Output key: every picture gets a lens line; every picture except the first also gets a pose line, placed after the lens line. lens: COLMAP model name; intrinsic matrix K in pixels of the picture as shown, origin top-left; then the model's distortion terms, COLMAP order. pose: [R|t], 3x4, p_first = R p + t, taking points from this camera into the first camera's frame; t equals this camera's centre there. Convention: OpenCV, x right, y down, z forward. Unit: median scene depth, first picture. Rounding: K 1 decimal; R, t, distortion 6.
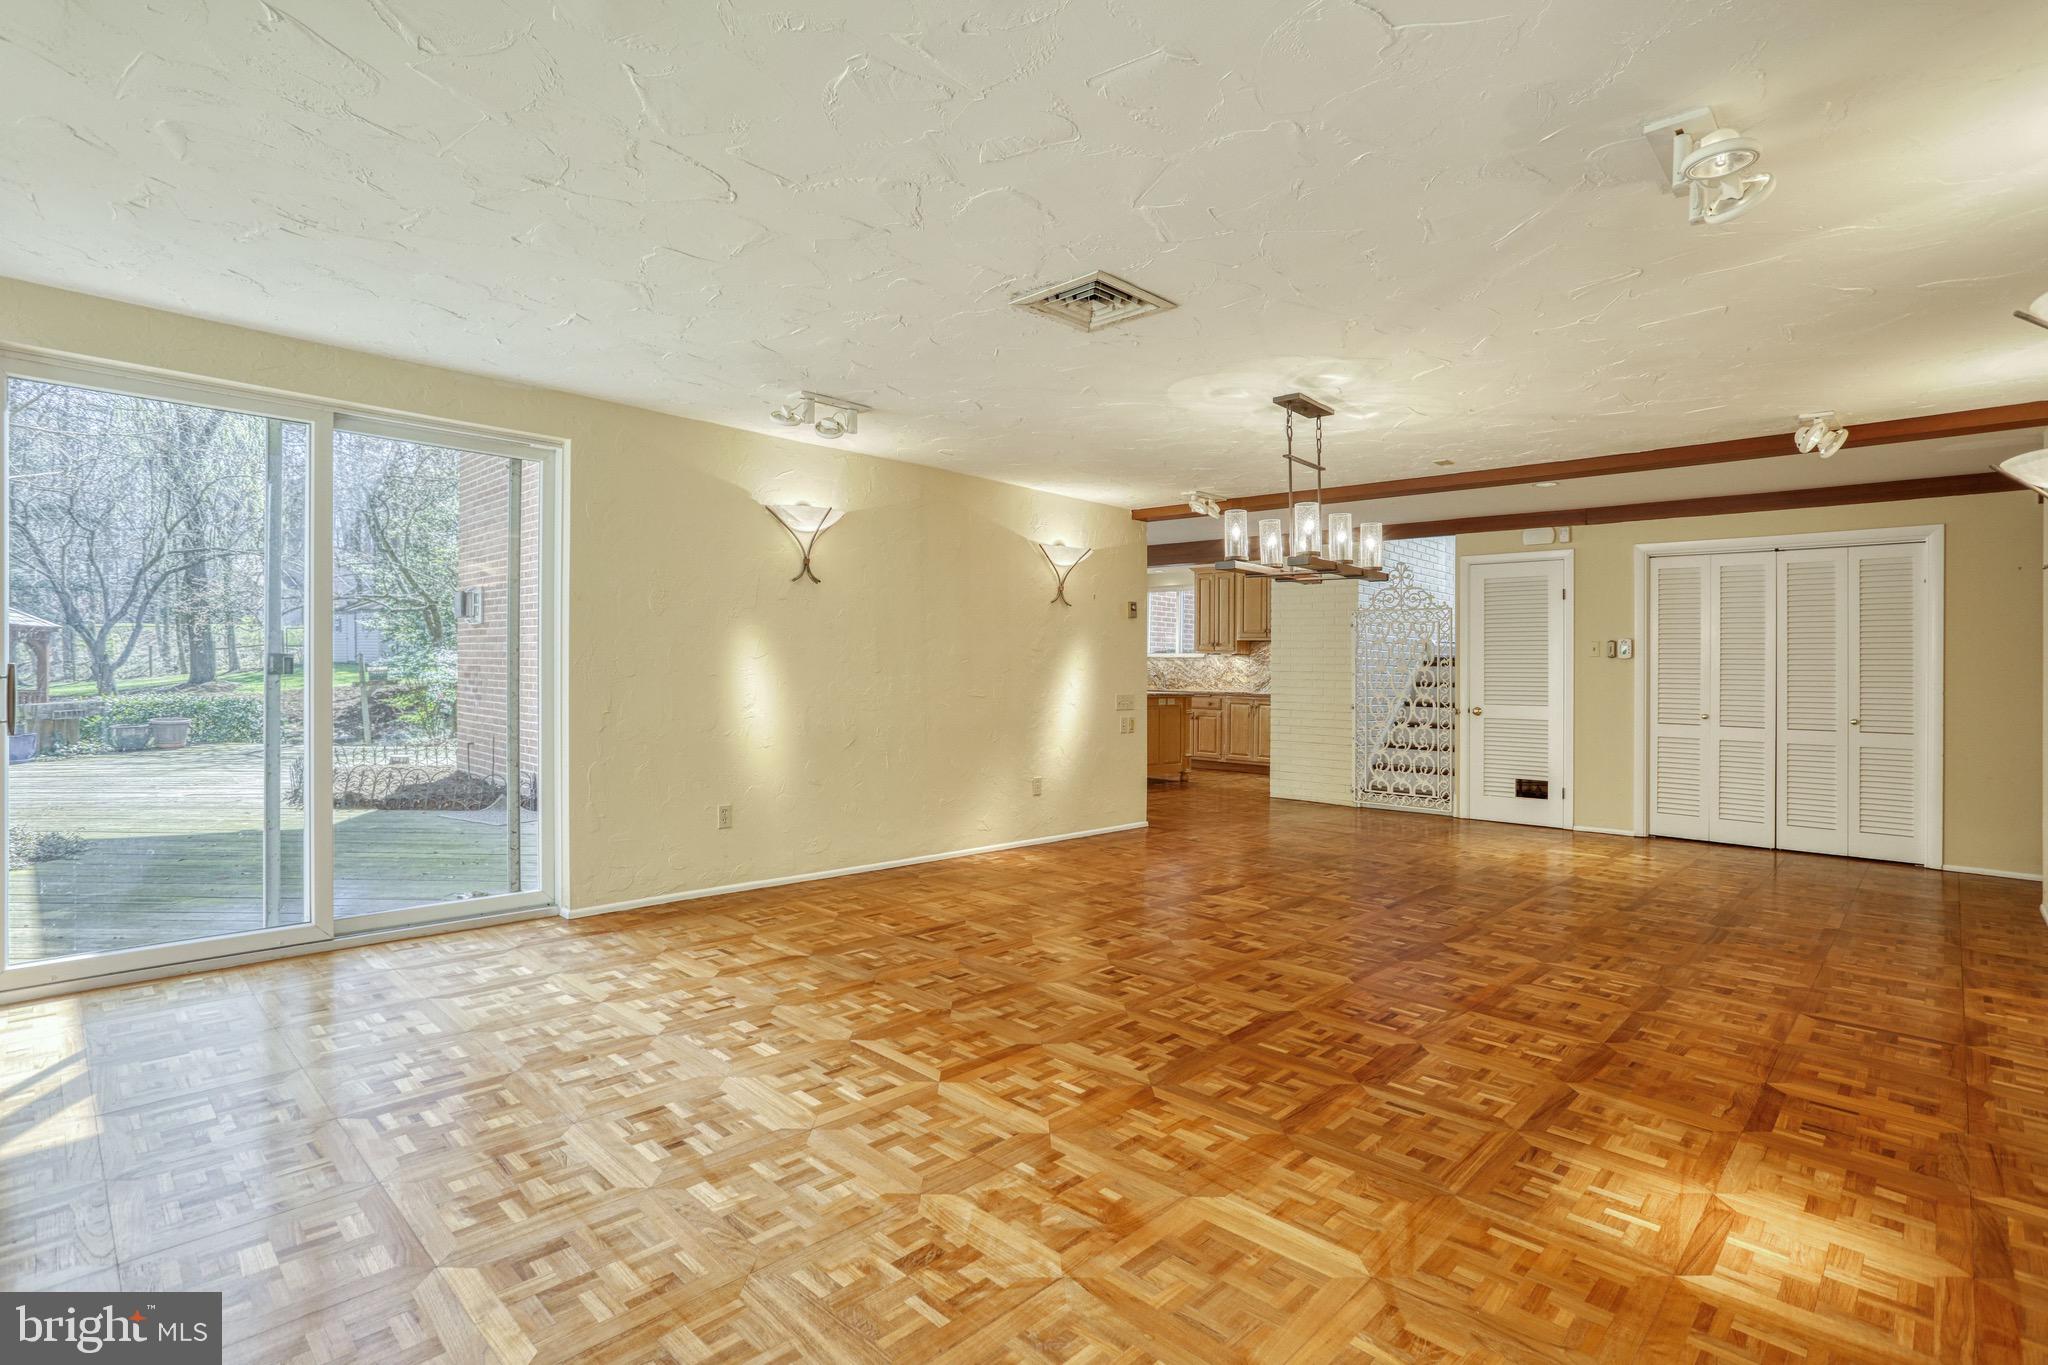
lens RADIAL K [[993.2, 0, 1027.3], [0, 993.2, 680.3], [0, 0, 1]] dist [-0.064959, 0.044251]
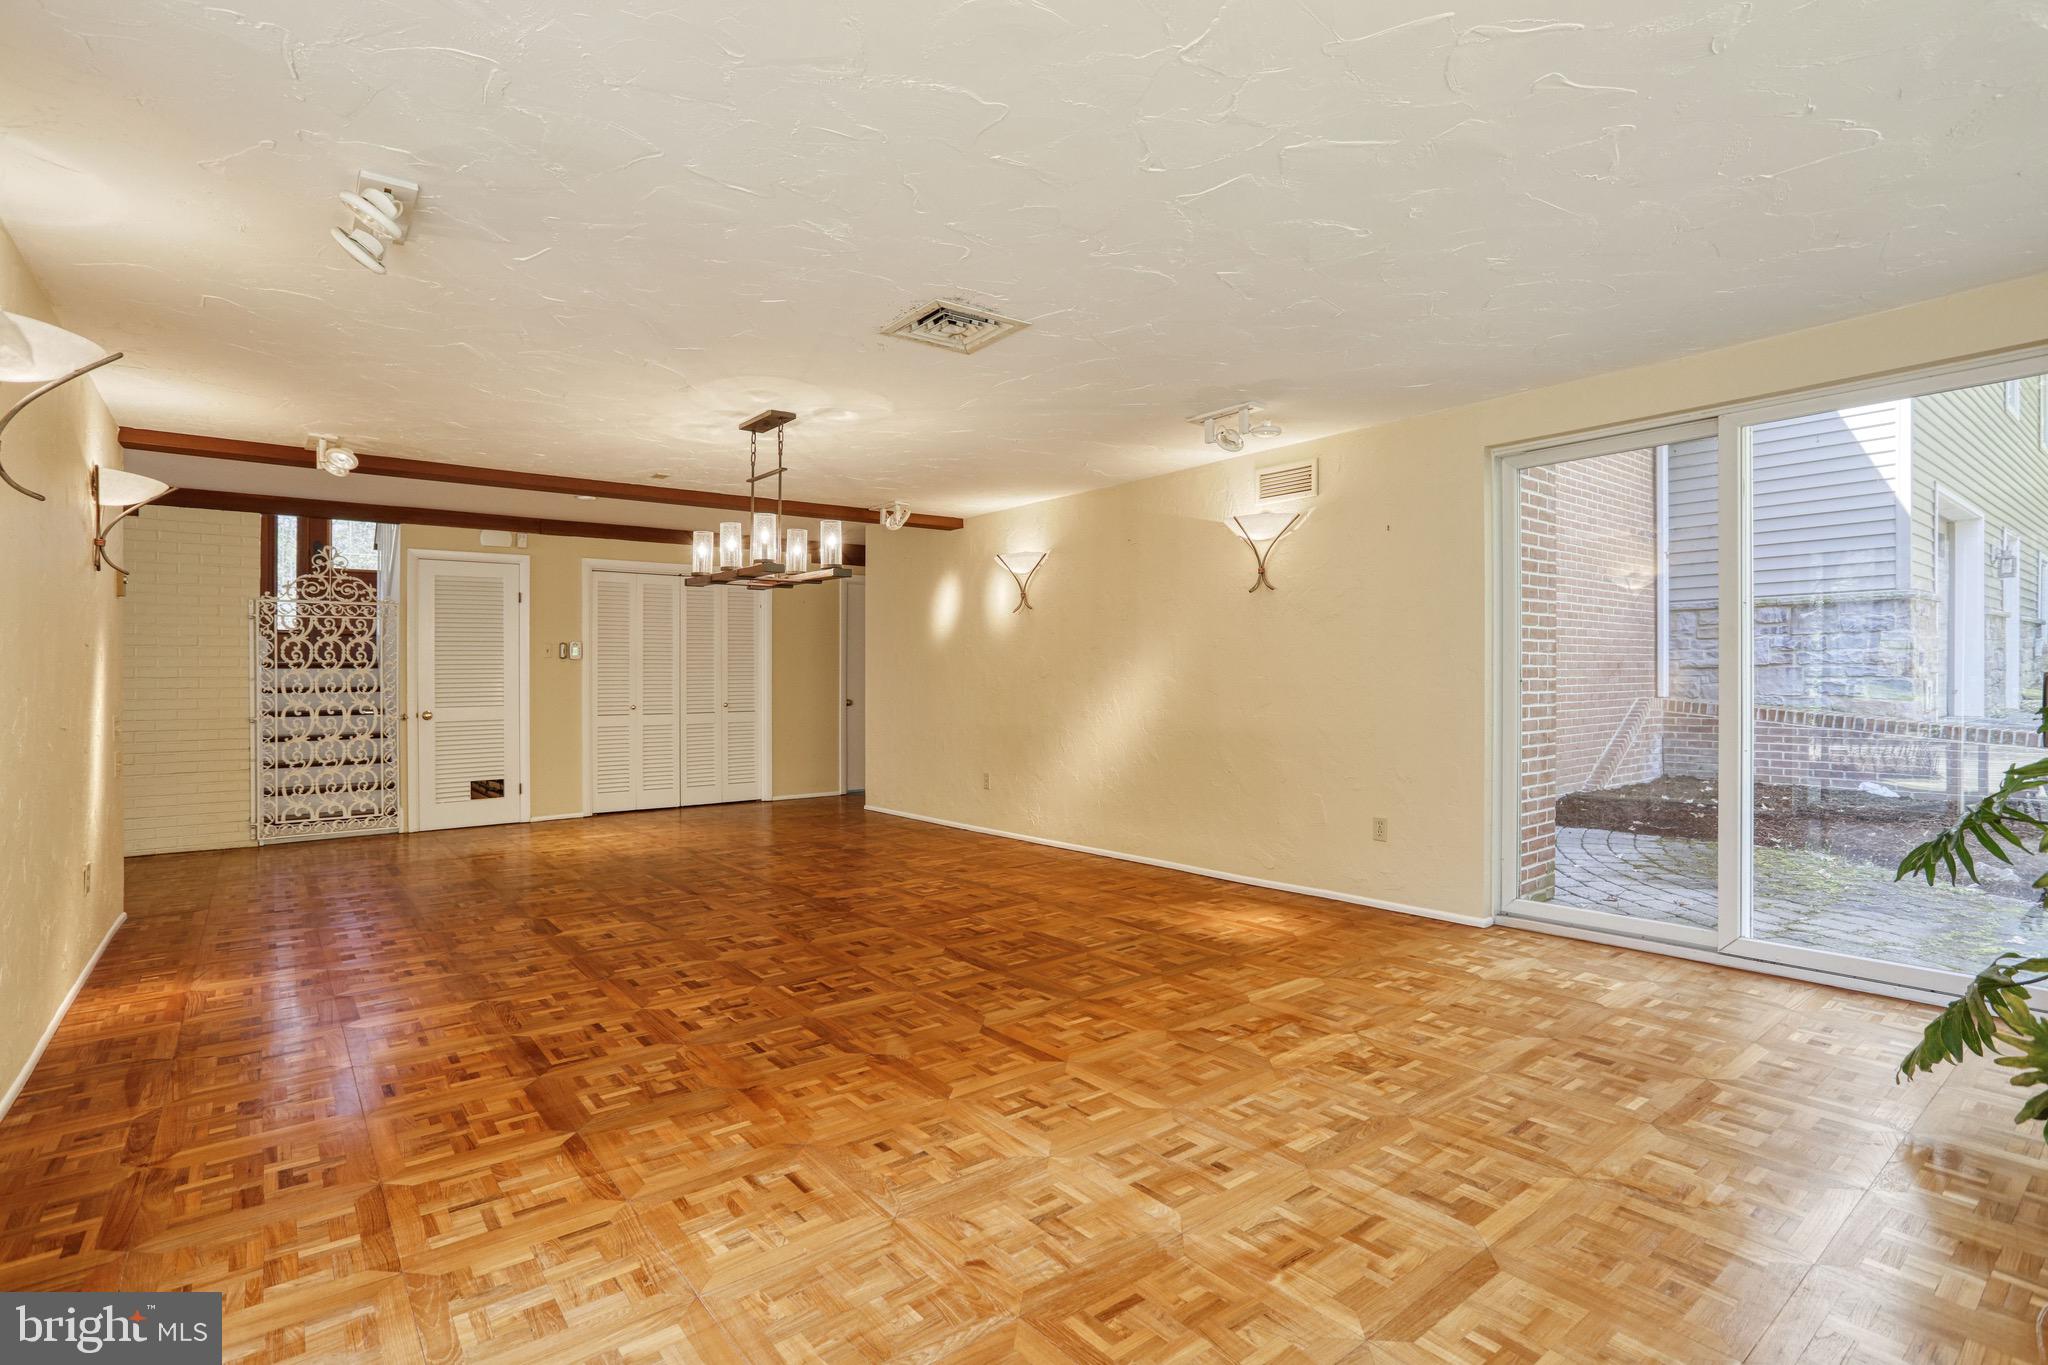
lens RADIAL K [[993.2, 0, 1027.3], [0, 993.2, 680.3], [0, 0, 1]] dist [-0.064959, 0.044251]
pose [[0.125881, -0.018513, 0.991873, -0.874665], [0.019538, 0.999678, 0.016179, -0.013346], [-0.991853, 0.017342, 0.126202, 0.697442]]
